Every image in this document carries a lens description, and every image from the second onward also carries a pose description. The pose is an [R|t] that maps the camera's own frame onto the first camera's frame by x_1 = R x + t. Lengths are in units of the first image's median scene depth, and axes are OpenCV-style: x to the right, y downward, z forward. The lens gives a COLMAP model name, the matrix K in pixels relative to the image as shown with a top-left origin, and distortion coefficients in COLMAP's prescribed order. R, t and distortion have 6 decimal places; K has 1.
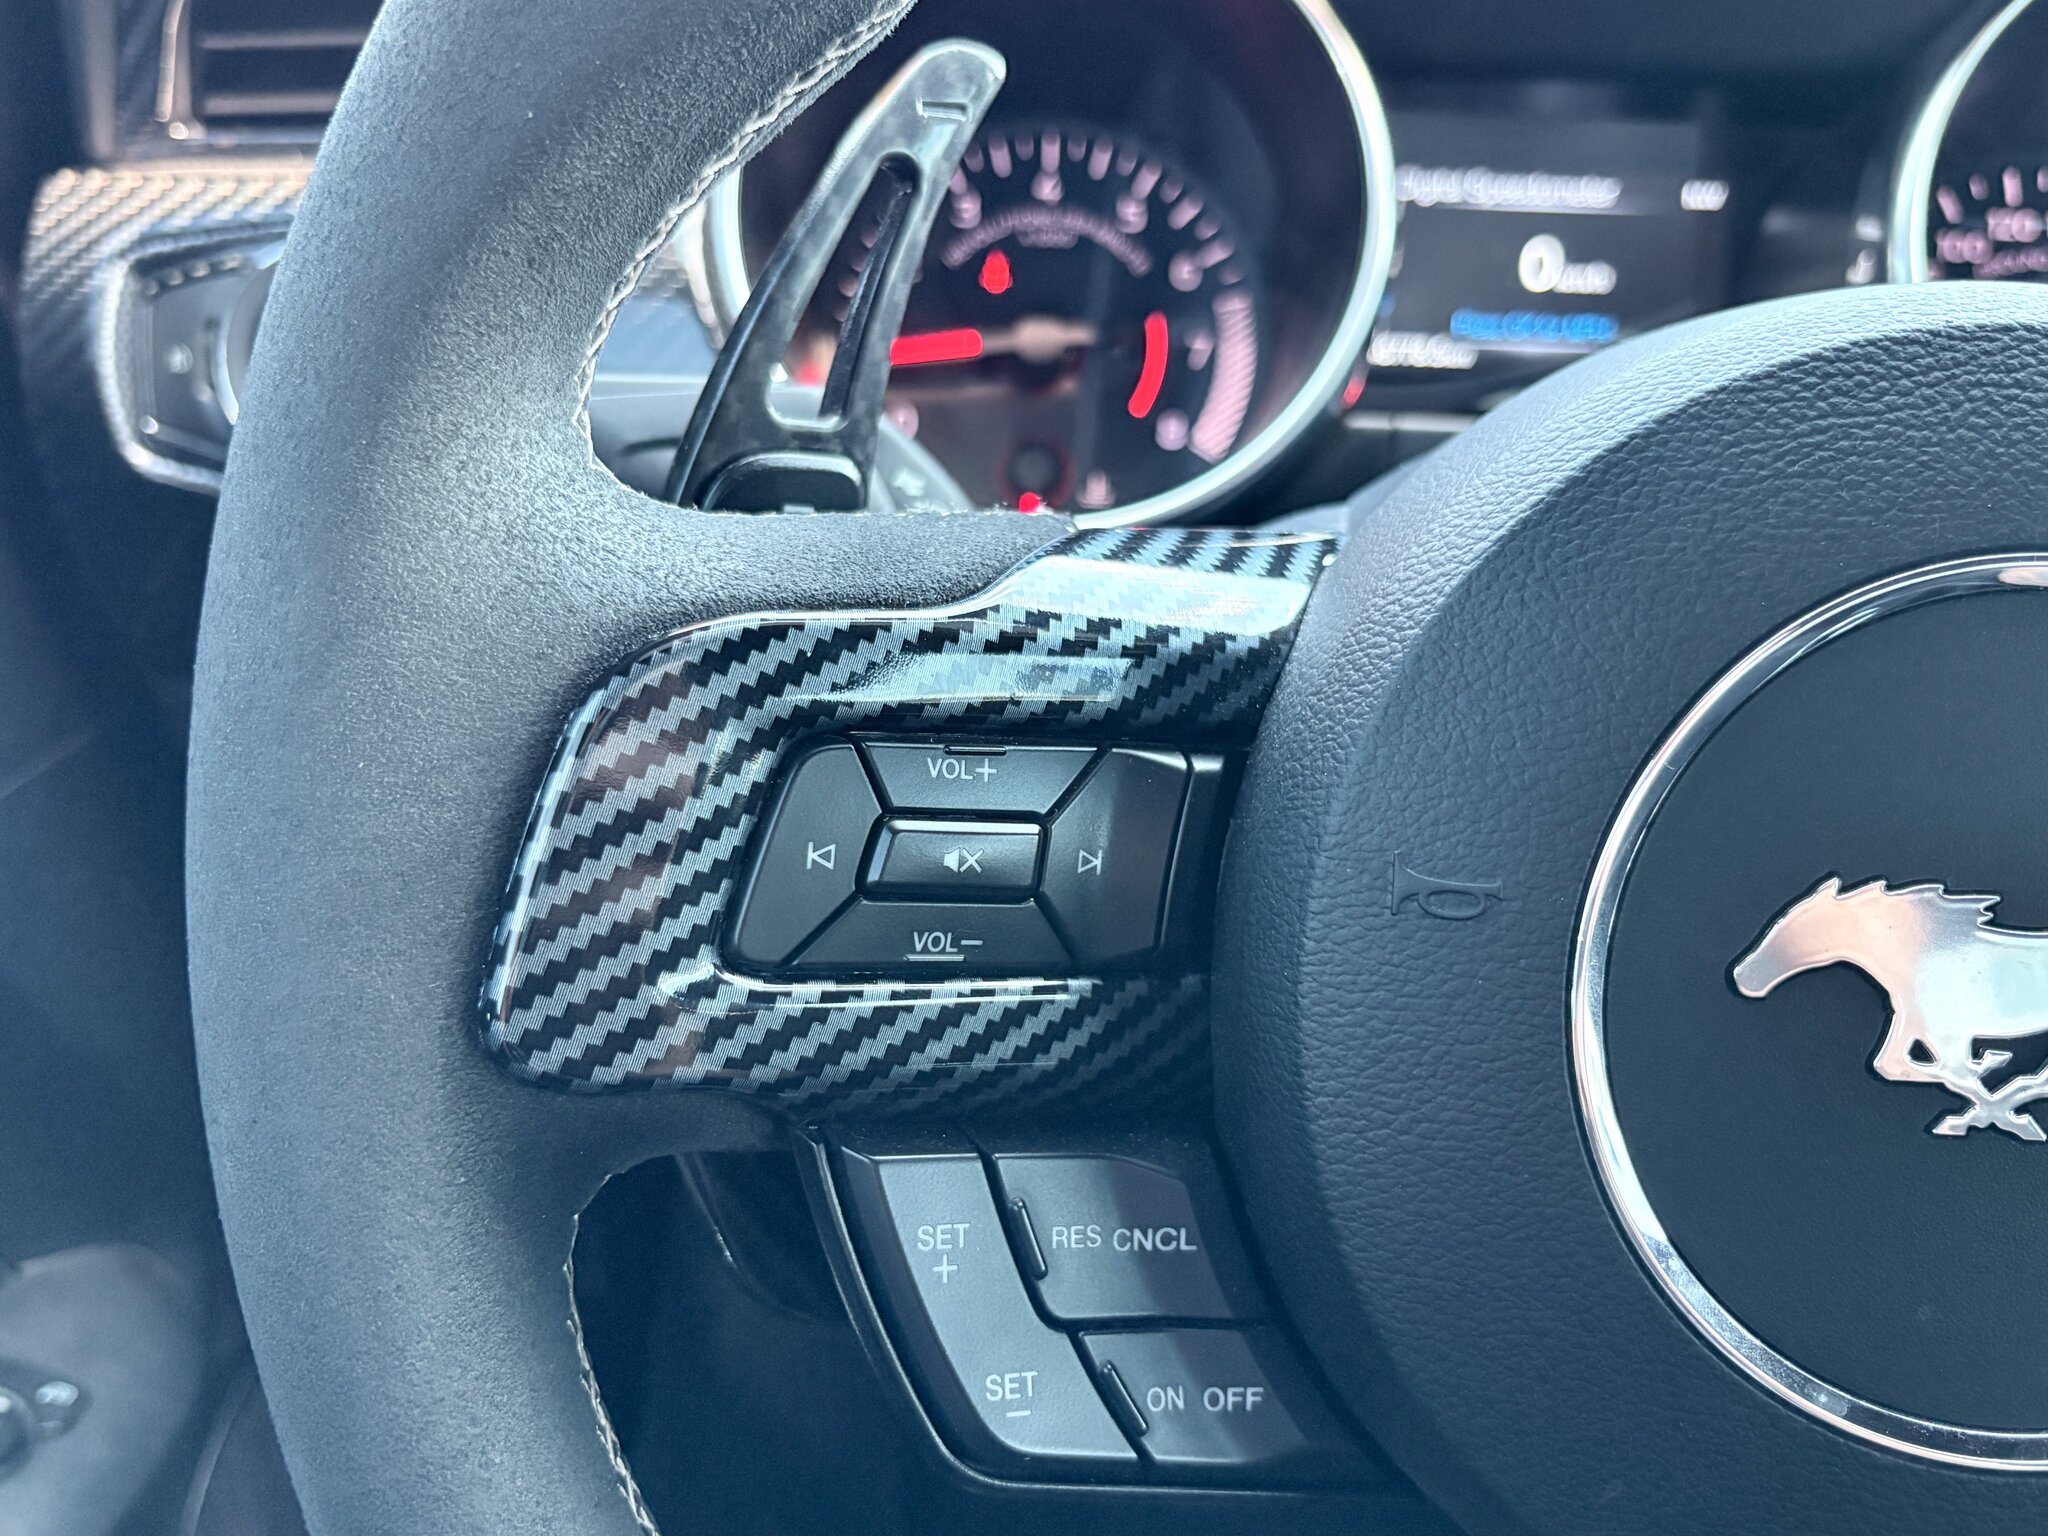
lens RADIAL K [[1929.0, 0, 1025.5], [0, 1929.0, 781.8], [0, 0, 1]] dist [-0.002333, 0.000000]
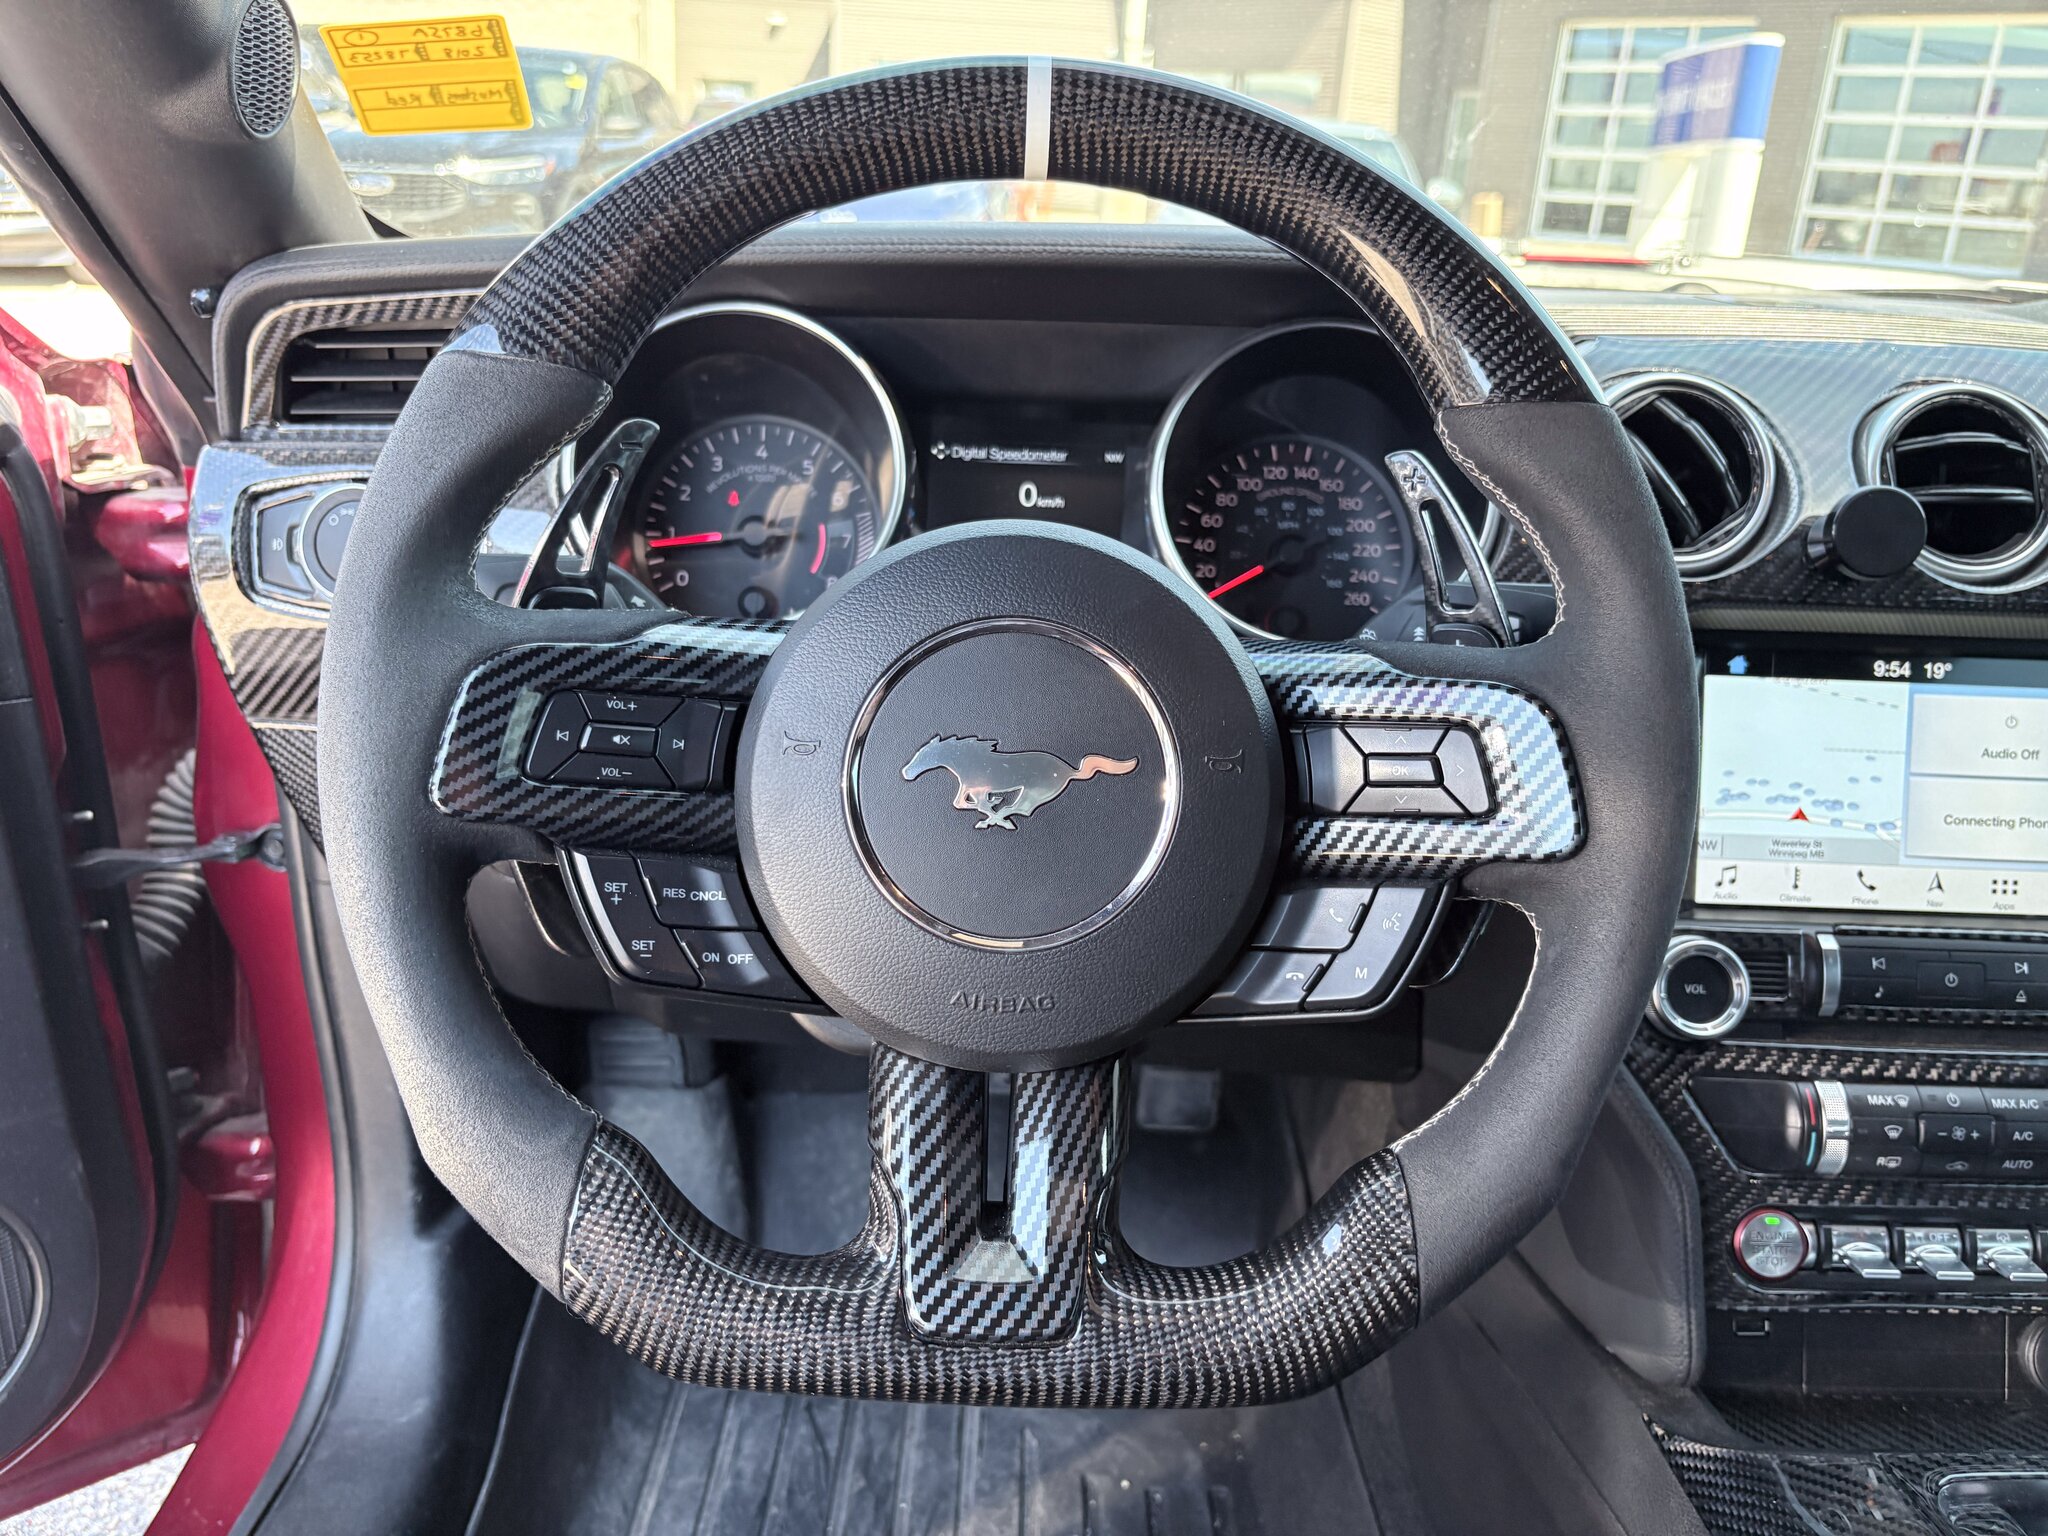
lens RADIAL K [[1561.0, 0, 1010.0], [0, 1561.0, 762.6], [0, 0, 1]] dist [0.027097, -0.021733]
pose [[0.998140, -0.011456, 0.059869, 0.381120], [0.015750, 0.997299, -0.071740, 0.242406], [-0.058885, 0.072549, 0.995625, -1.175103]]
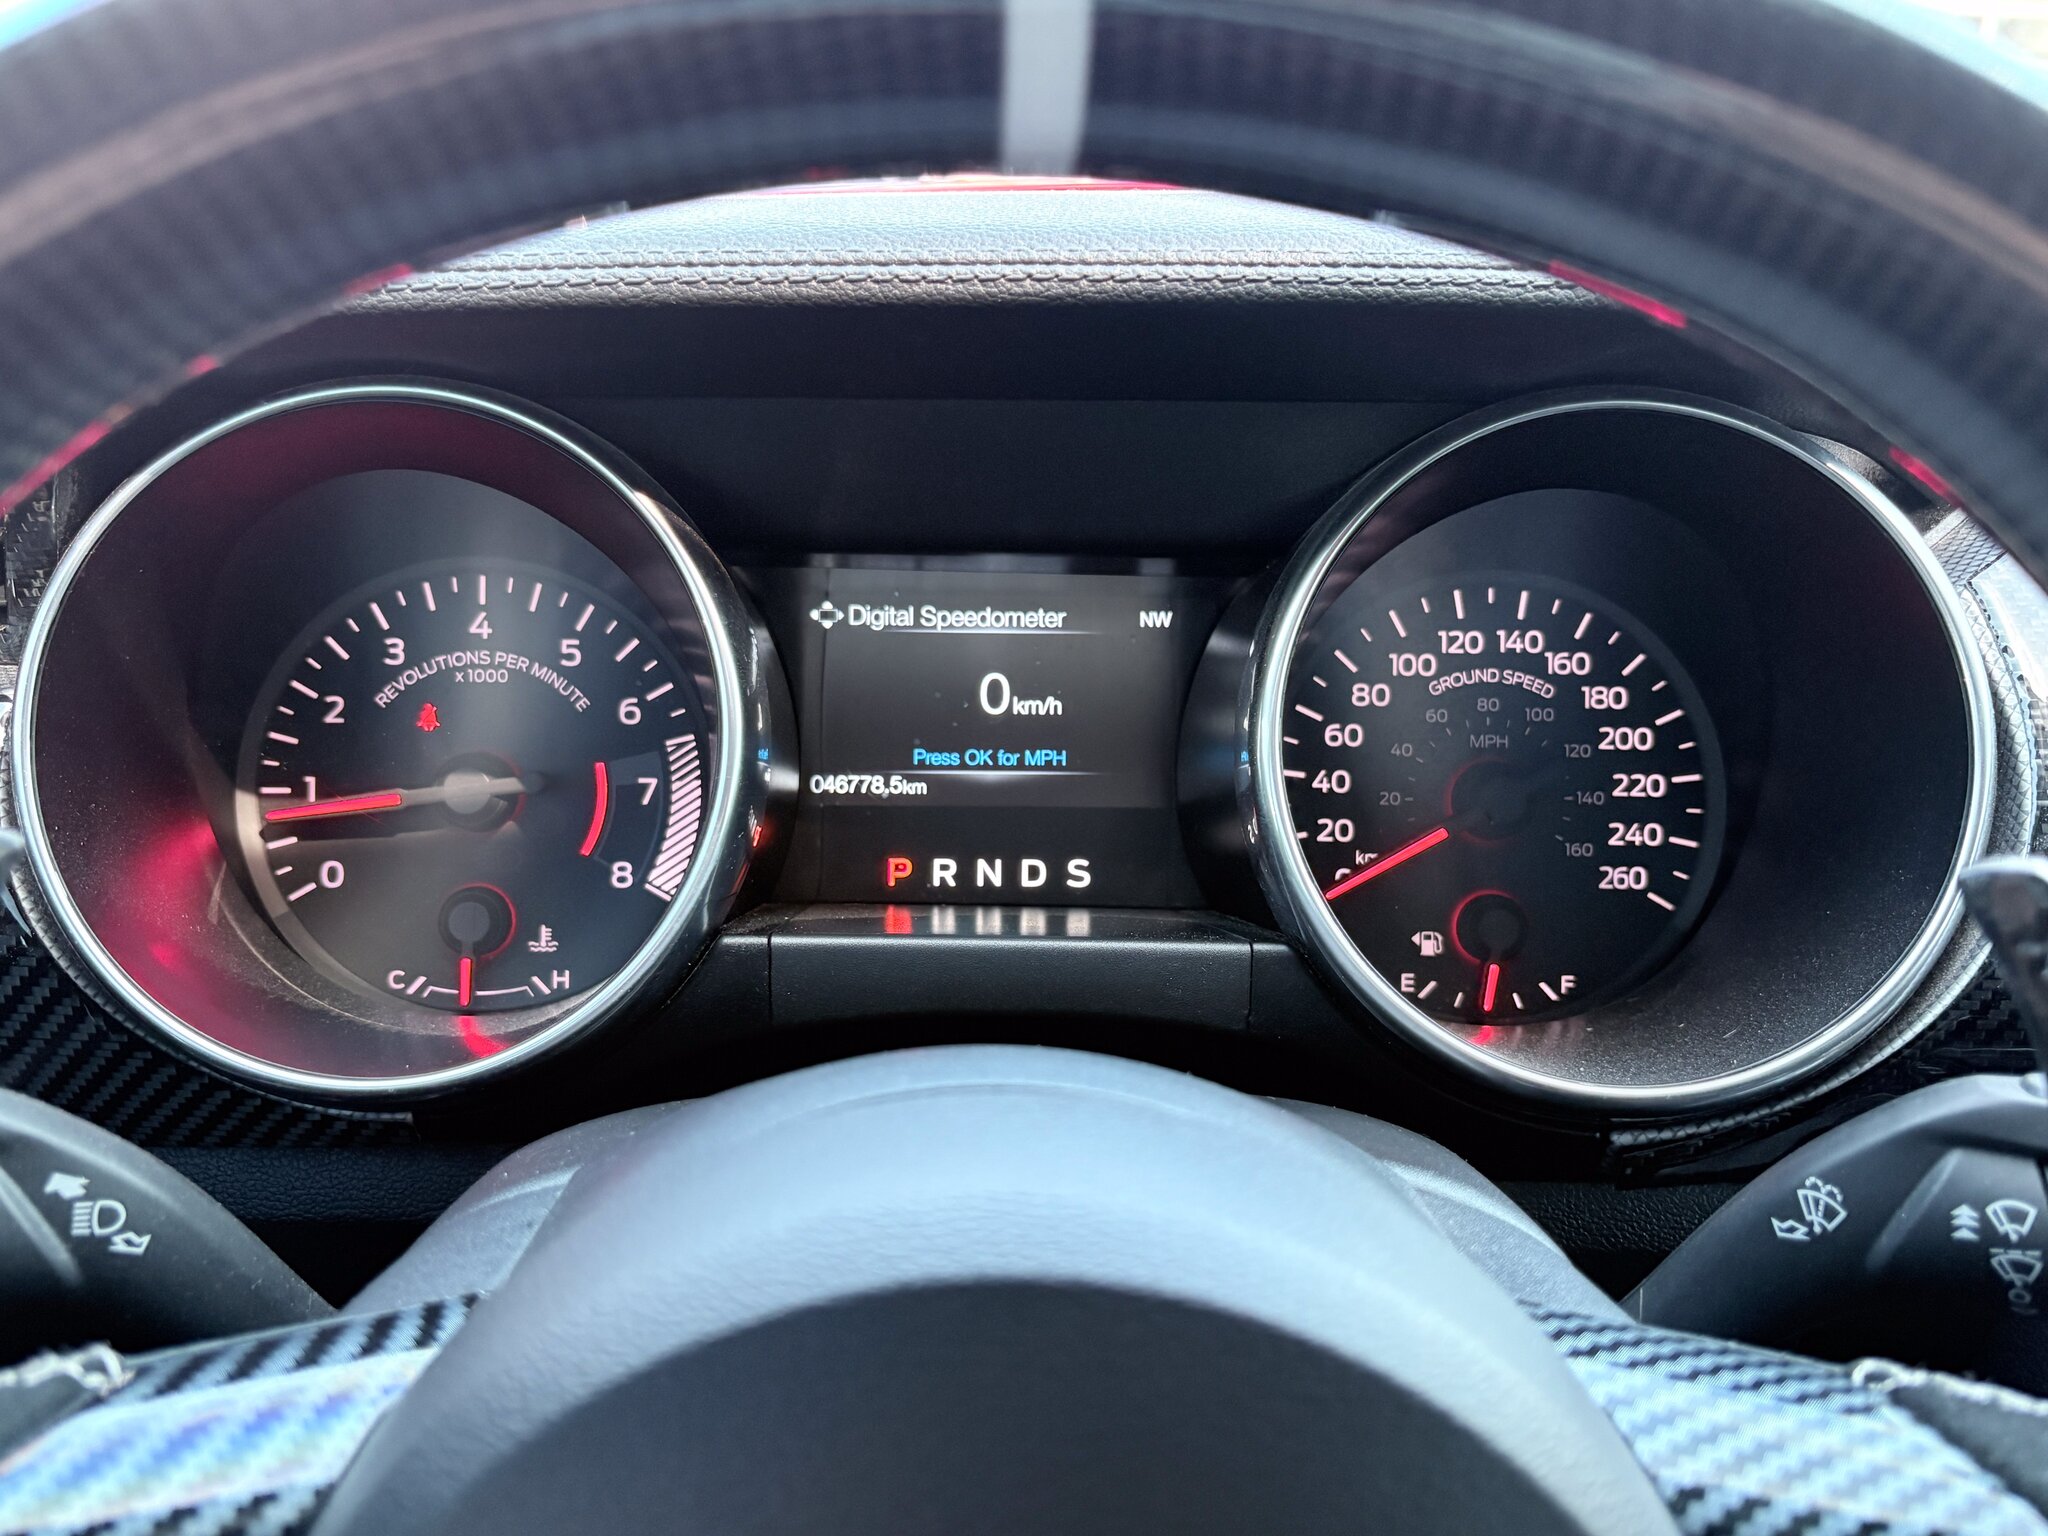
lens RADIAL K [[1929.0, 0, 994.4], [0, 1929.0, 771.5], [0, 0, 1]] dist [-0.002333, 0.000000]
pose [[0.996234, -0.035493, 0.079114, 0.459734], [0.041070, 0.996699, -0.070028, -0.389467], [-0.076367, 0.073014, 0.994403, 0.080790]]
